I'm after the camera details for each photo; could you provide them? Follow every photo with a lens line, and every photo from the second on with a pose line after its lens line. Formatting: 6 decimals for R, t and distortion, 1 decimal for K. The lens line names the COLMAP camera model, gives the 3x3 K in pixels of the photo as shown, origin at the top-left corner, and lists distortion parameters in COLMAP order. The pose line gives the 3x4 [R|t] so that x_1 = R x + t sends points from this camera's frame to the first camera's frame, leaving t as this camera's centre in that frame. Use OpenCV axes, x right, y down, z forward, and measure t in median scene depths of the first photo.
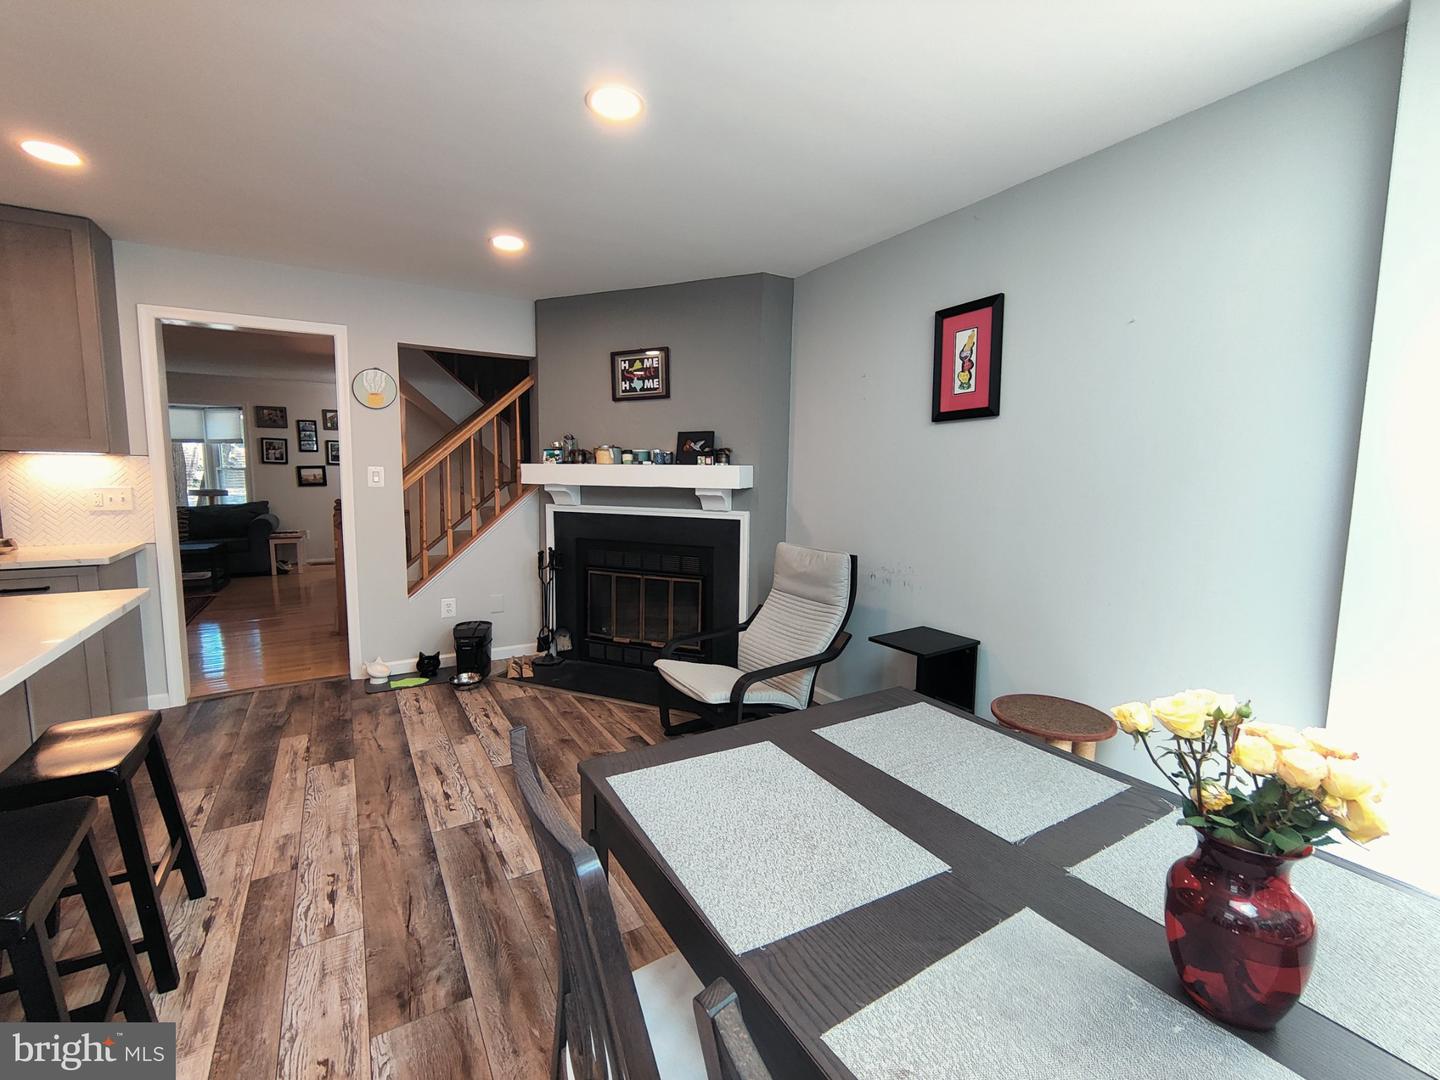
lens RADIAL K [[622.9, 0, 717.9], [0, 622.9, 542.1], [0, 0, 1]] dist [0.003376, -0.000184]
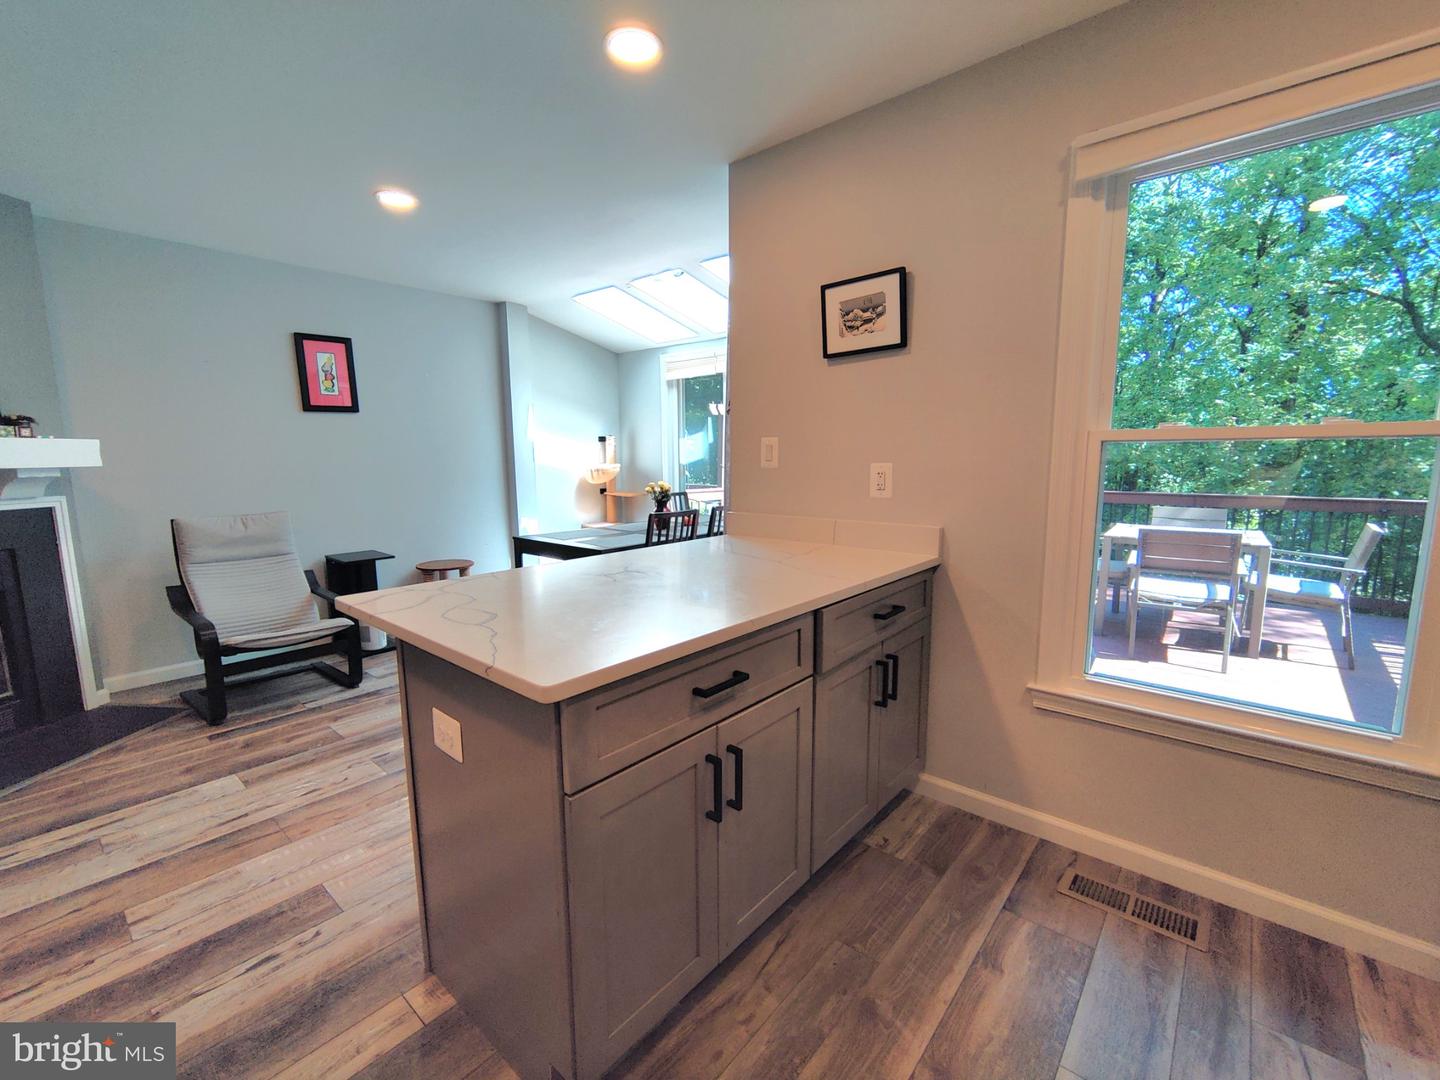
lens RADIAL K [[622.9, 0, 724.3], [0, 622.9, 547.0], [0, 0, 1]] dist [0.003376, -0.000184]
pose [[-0.322511, -0.154169, 0.933926, -1.460374], [0.103078, 0.975059, 0.196555, -0.078799], [-0.940936, 0.159659, -0.298576, 0.629205]]
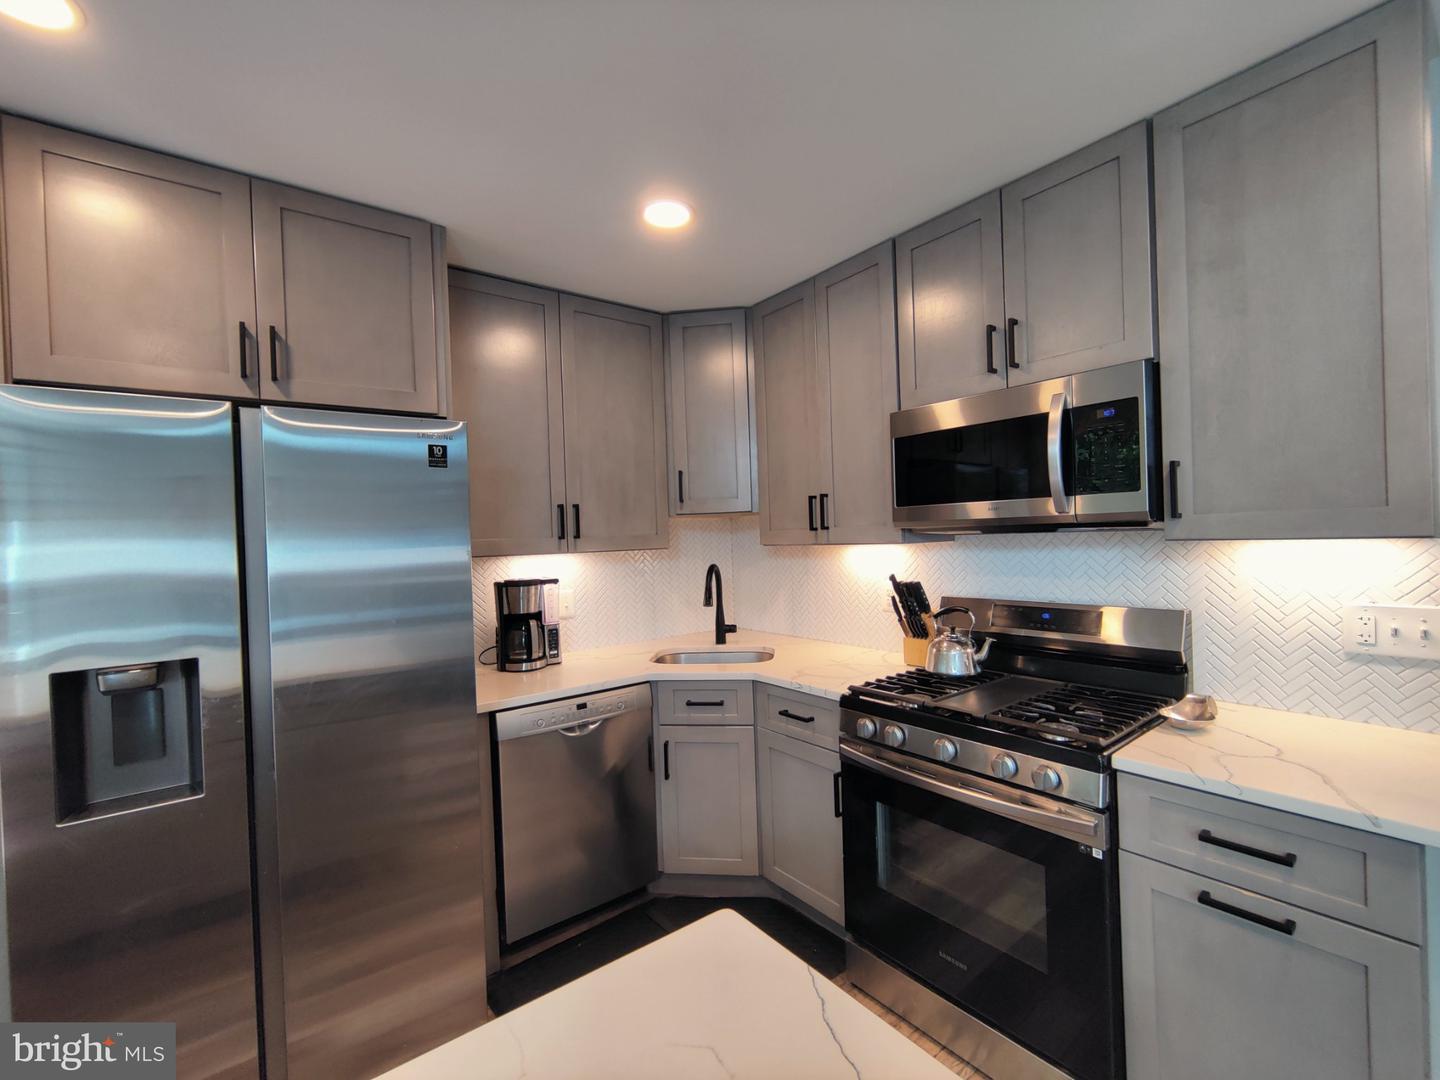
lens RADIAL K [[622.9, 0, 719.9], [0, 622.9, 540.3], [0, 0, 1]] dist [0.003376, -0.000184]
pose [[0.119650, -0.009513, -0.992771, -0.755990], [-0.072918, 0.997169, -0.018343, -0.119120], [0.990135, 0.074586, 0.118618, 0.594503]]
